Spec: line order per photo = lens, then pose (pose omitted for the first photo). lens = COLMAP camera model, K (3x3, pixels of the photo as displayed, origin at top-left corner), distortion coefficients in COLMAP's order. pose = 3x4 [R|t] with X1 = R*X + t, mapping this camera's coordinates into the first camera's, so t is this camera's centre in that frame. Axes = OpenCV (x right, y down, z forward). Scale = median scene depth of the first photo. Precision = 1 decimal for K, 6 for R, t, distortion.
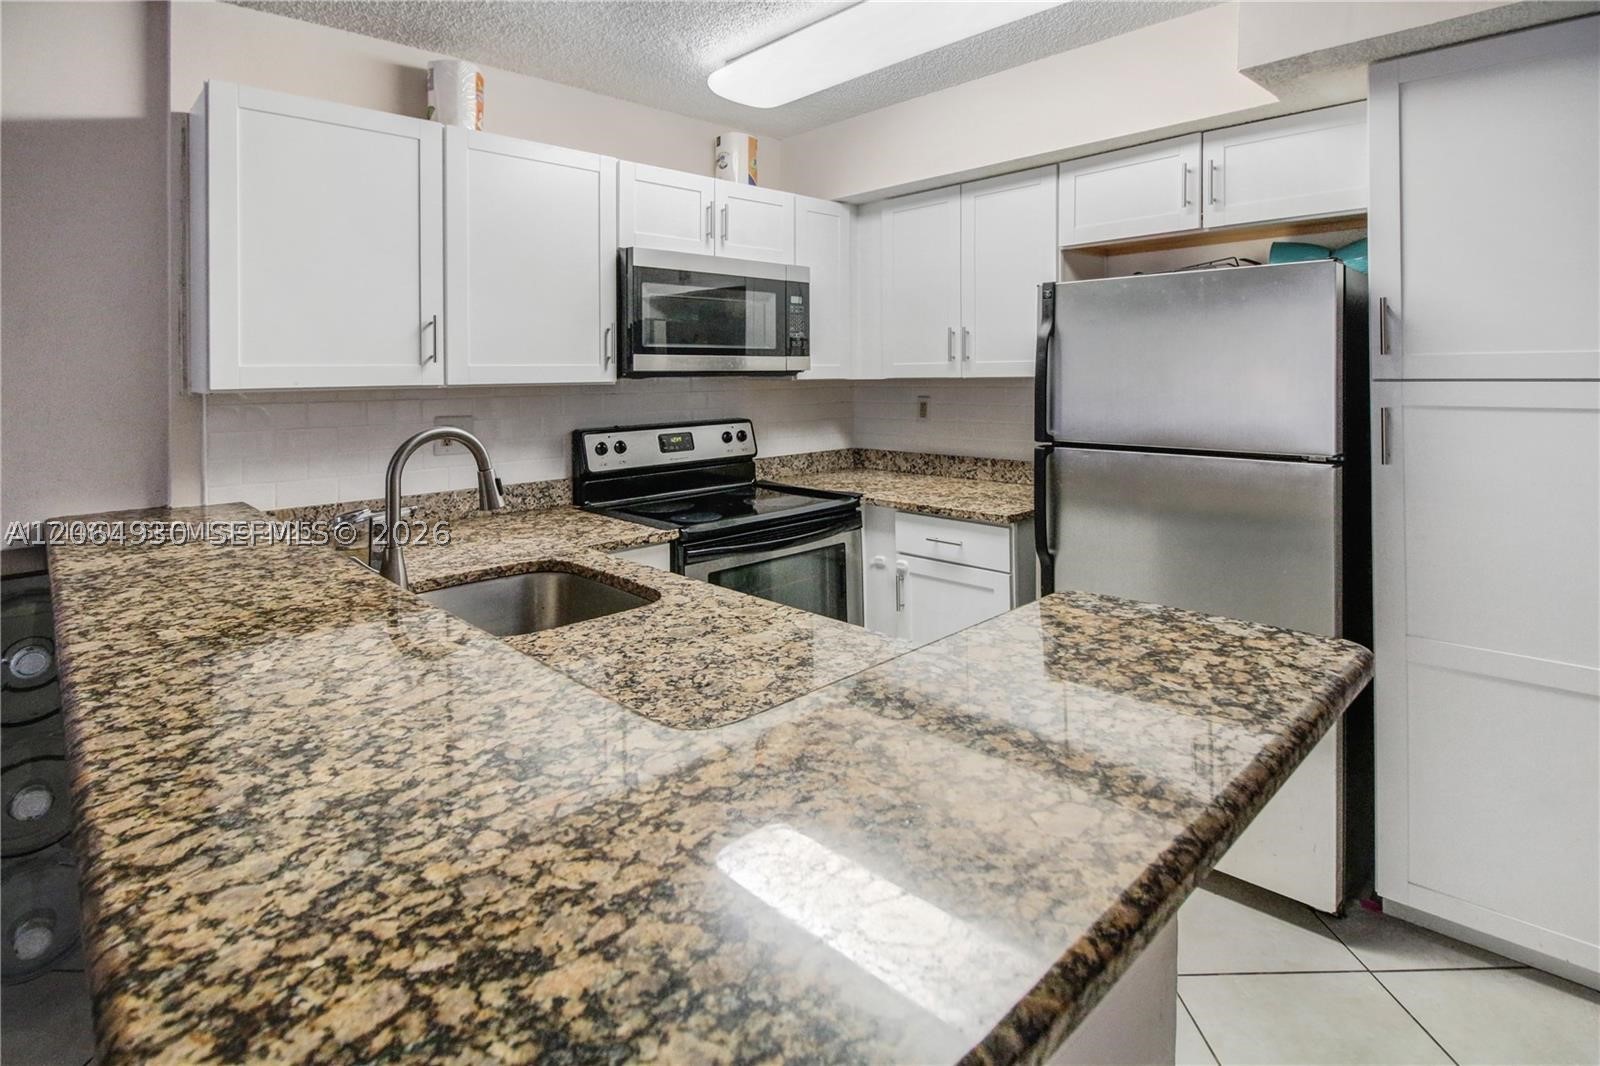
lens RADIAL K [[838.1, 0, 800.7], [0, 838.1, 402.0], [0, 0, 1]] dist [0.001305, -0.000146]
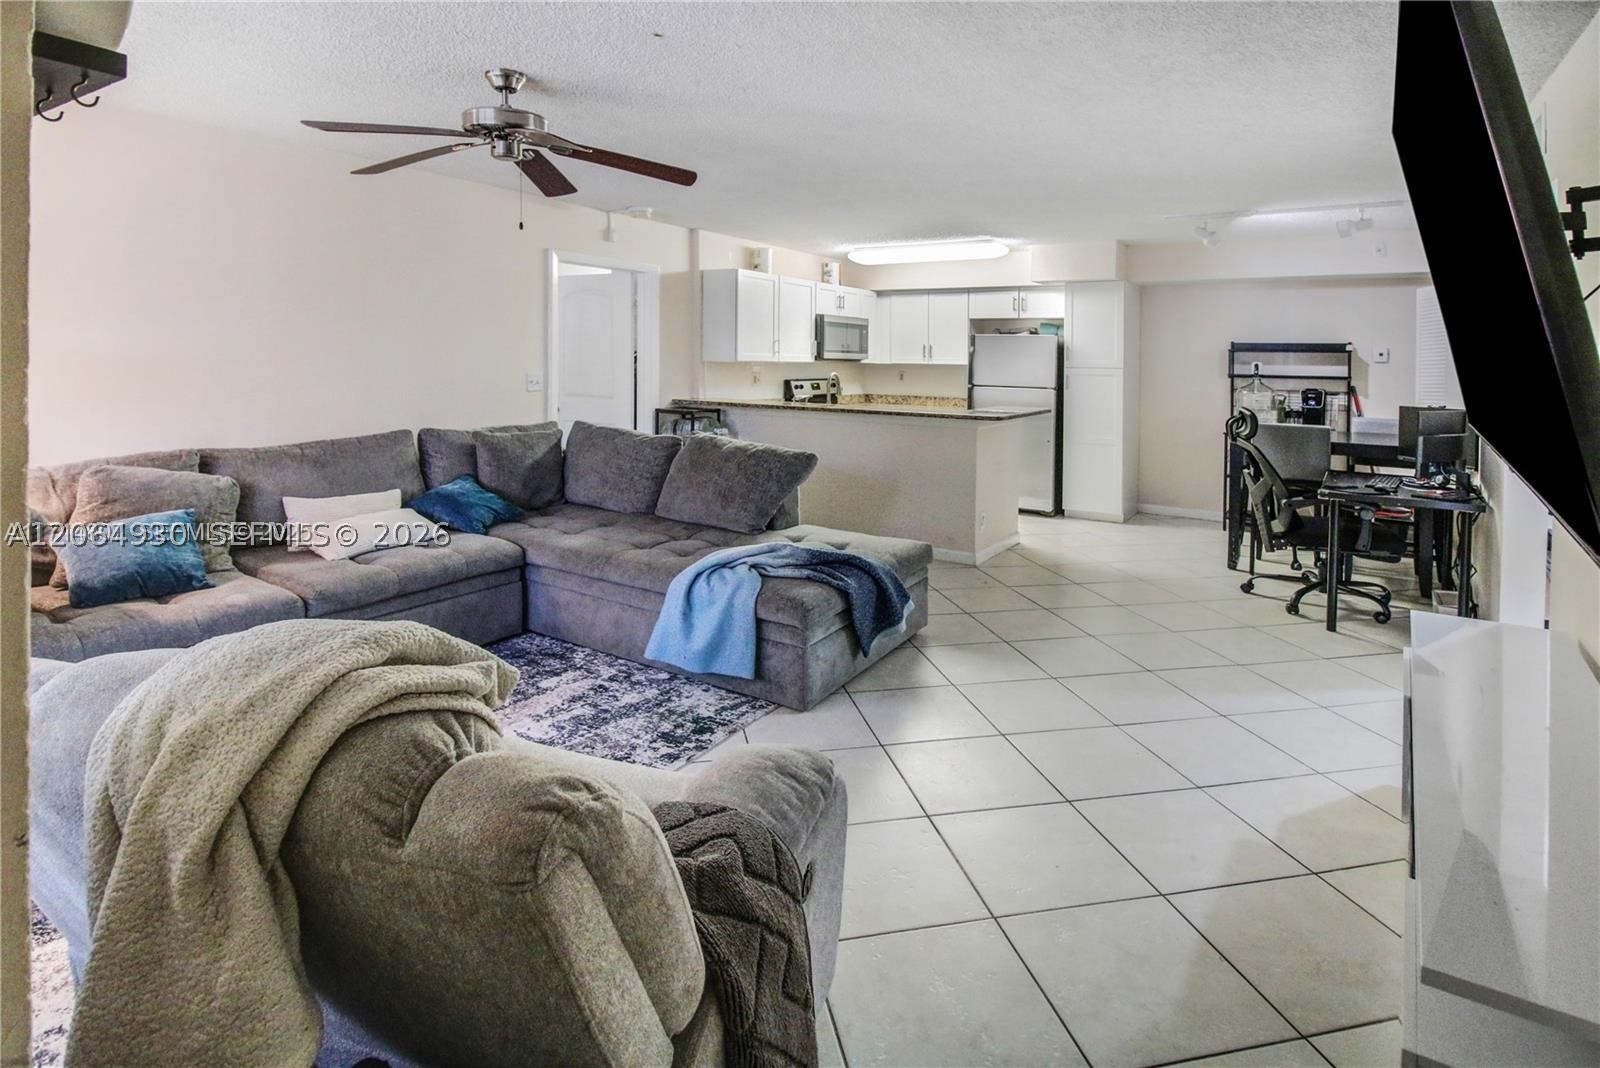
lens RADIAL K [[838.1, 0, 688.0], [0, 838.1, 372.8], [0, 0, 1]] dist [0.001305, -0.000146]
pose [[0.993691, 0.027396, 0.108755, -0.881506], [-0.025576, 0.999509, -0.018088, 0.068498], [-0.109198, 0.015193, 0.993904, -1.604071]]
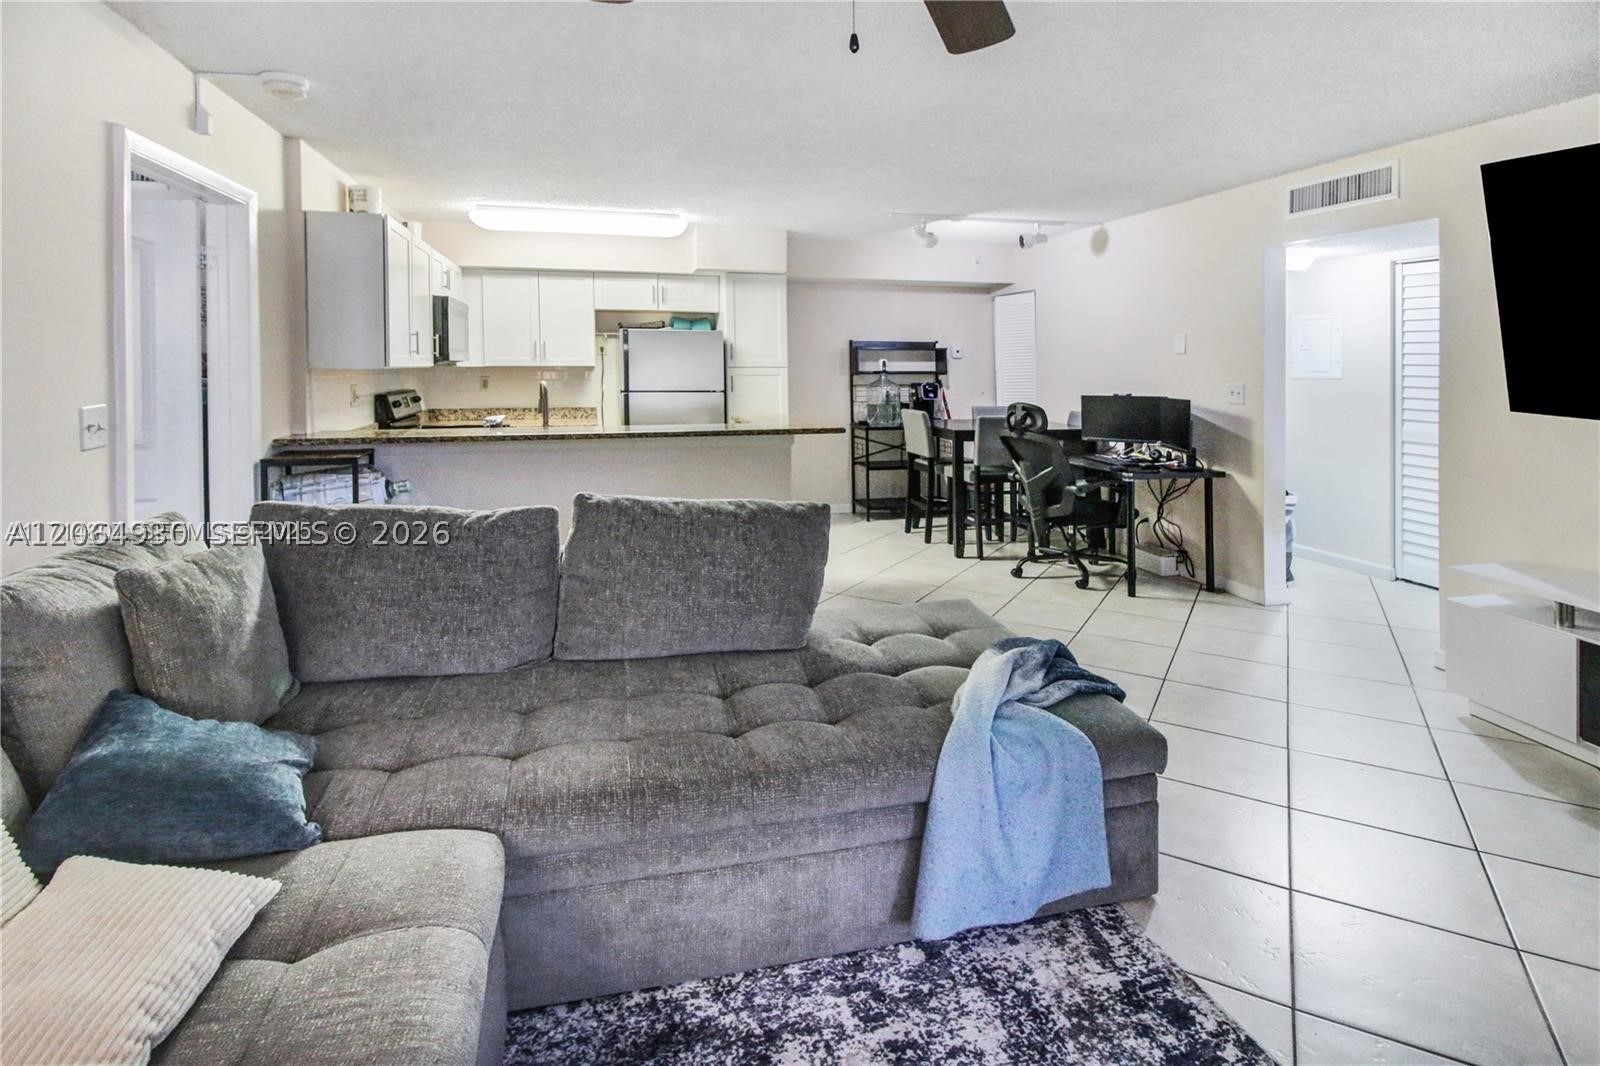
lens RADIAL K [[888.8, 0, 777.6], [0, 888.8, 378.0], [0, 0, 1]] dist [0.001455, 0.000116]
pose [[0.519504, 0.000084, 0.854468, -1.427574], [0.020501, 0.999711, -0.012562, 0.040641], [-0.854222, 0.024043, 0.519352, -0.646161]]
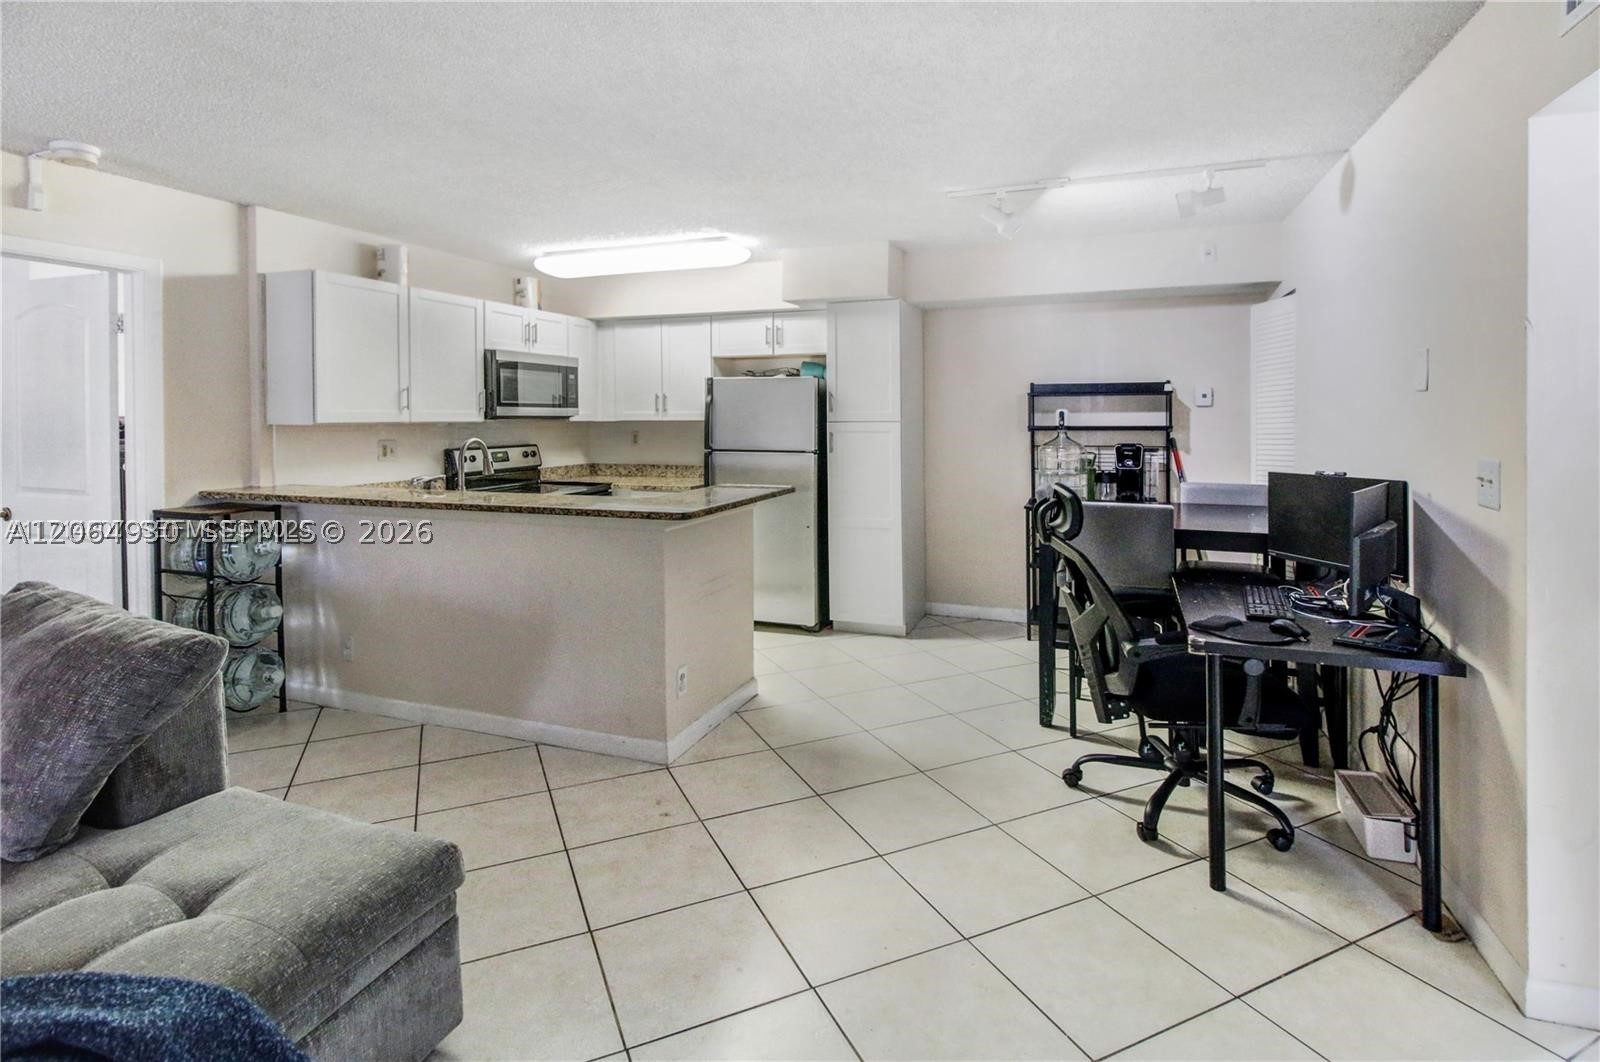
lens RADIAL K [[838.1, 0, 767.7], [0, 838.1, 432.3], [0, 0, 1]] dist [0.001305, -0.000146]
pose [[0.923201, 0.001419, 0.384315, -0.333053], [0.005787, 0.999828, -0.017593, 0.033896], [-0.384274, 0.018466, 0.923035, -0.887420]]
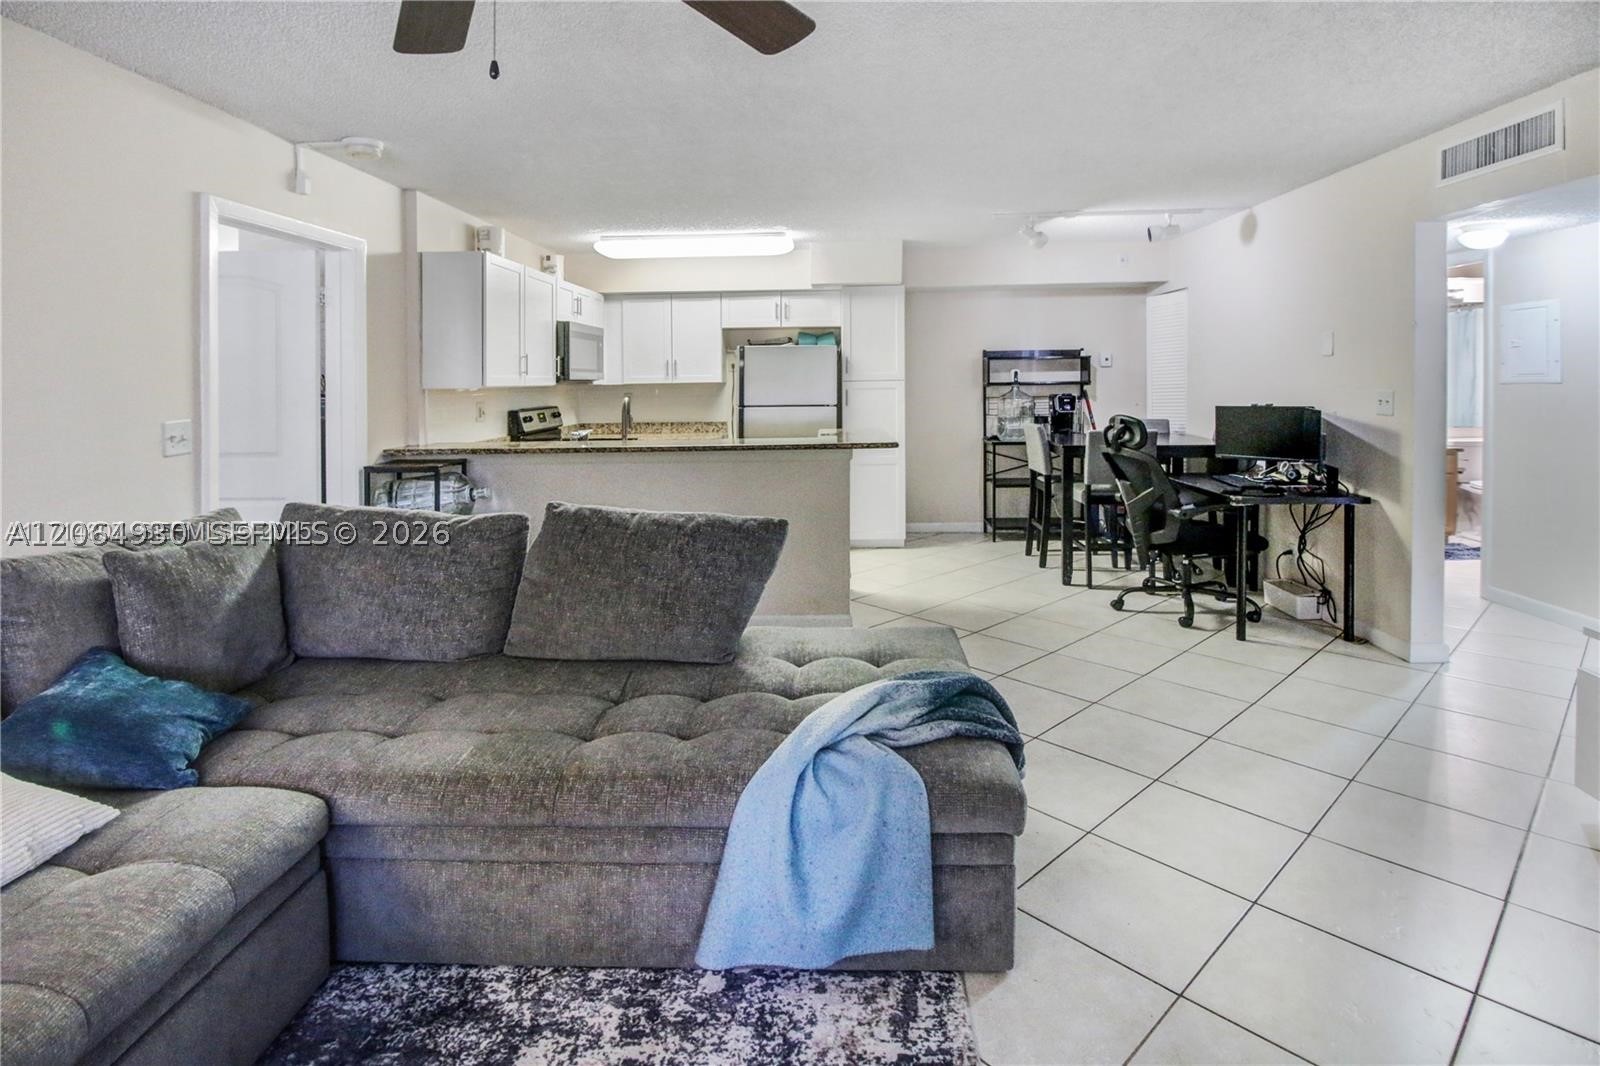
lens RADIAL K [[882.0, 0, 735.7], [0, 882.0, 383.7], [0, 0, 1]] dist [-0.001088, -0.001118]
pose [[0.760232, -0.002612, 0.649646, -1.218963], [0.029283, 0.999113, -0.030251, 0.048669], [-0.648991, 0.042021, 0.759635, -0.884526]]
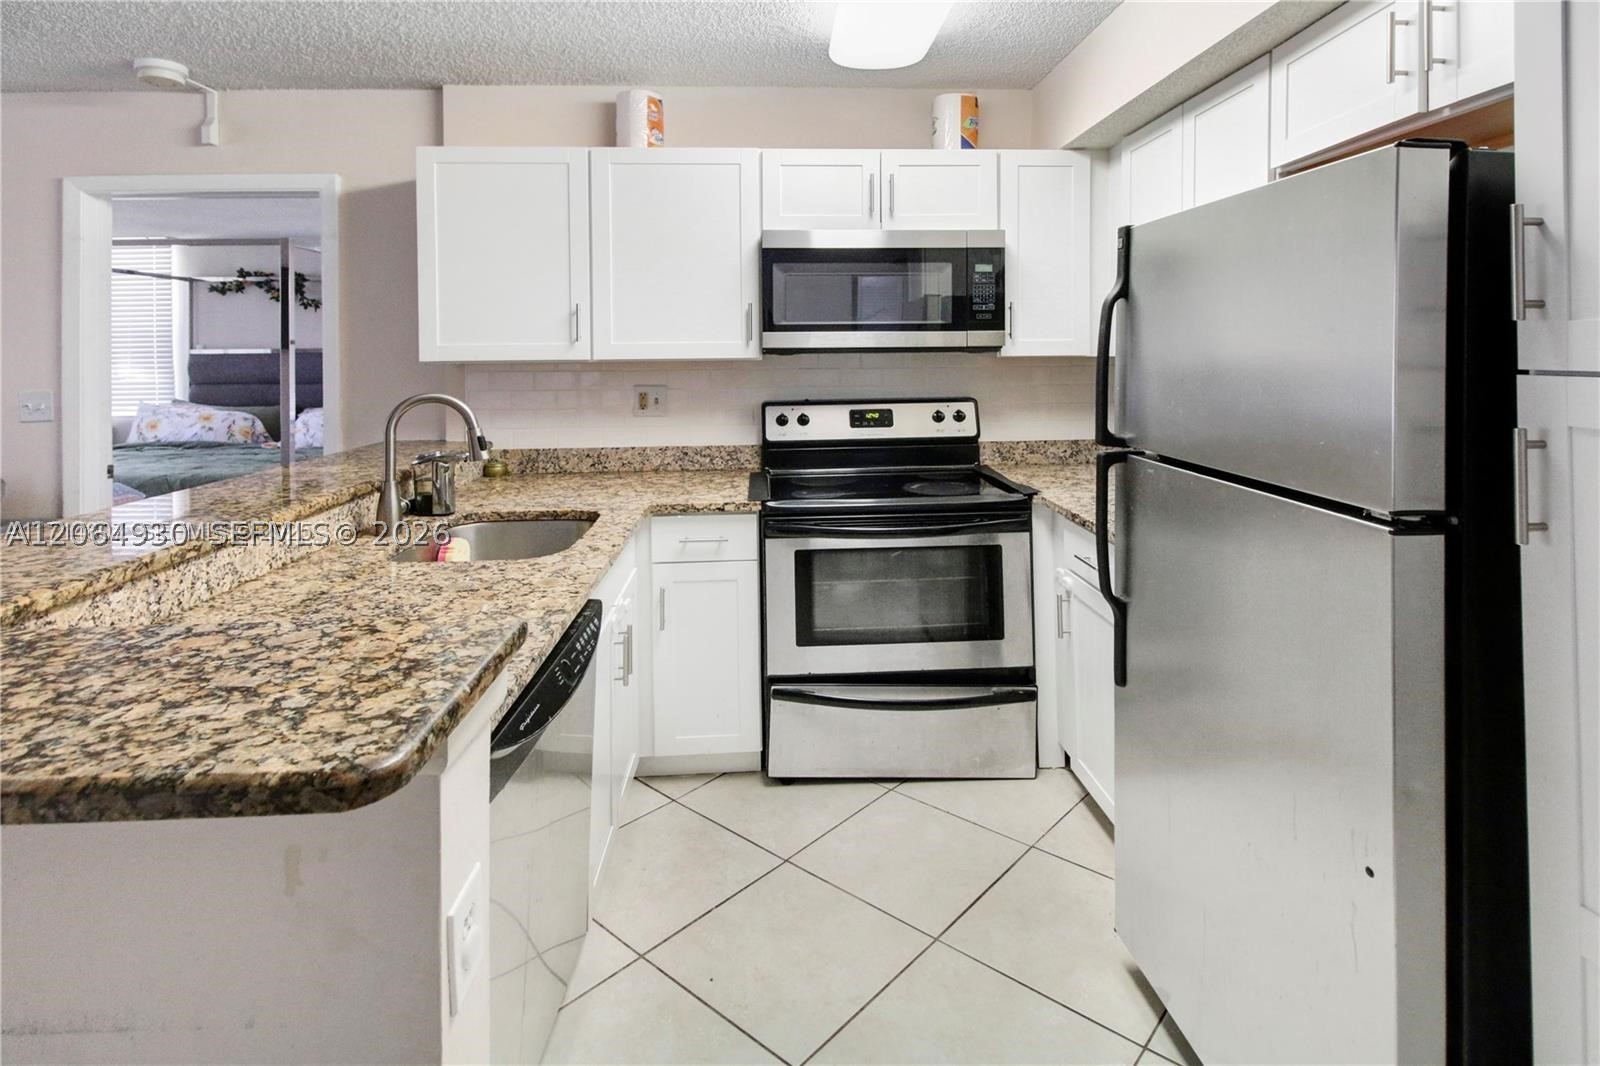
lens RADIAL K [[838.1, 0, 807.8], [0, 838.1, 348.8], [0, 0, 1]] dist [0.001305, -0.000146]
pose [[0.738993, 0.003117, -0.673706, 0.507292], [-0.021296, 0.999598, -0.018734, -0.015292], [0.673377, 0.028192, 0.738762, 0.235955]]
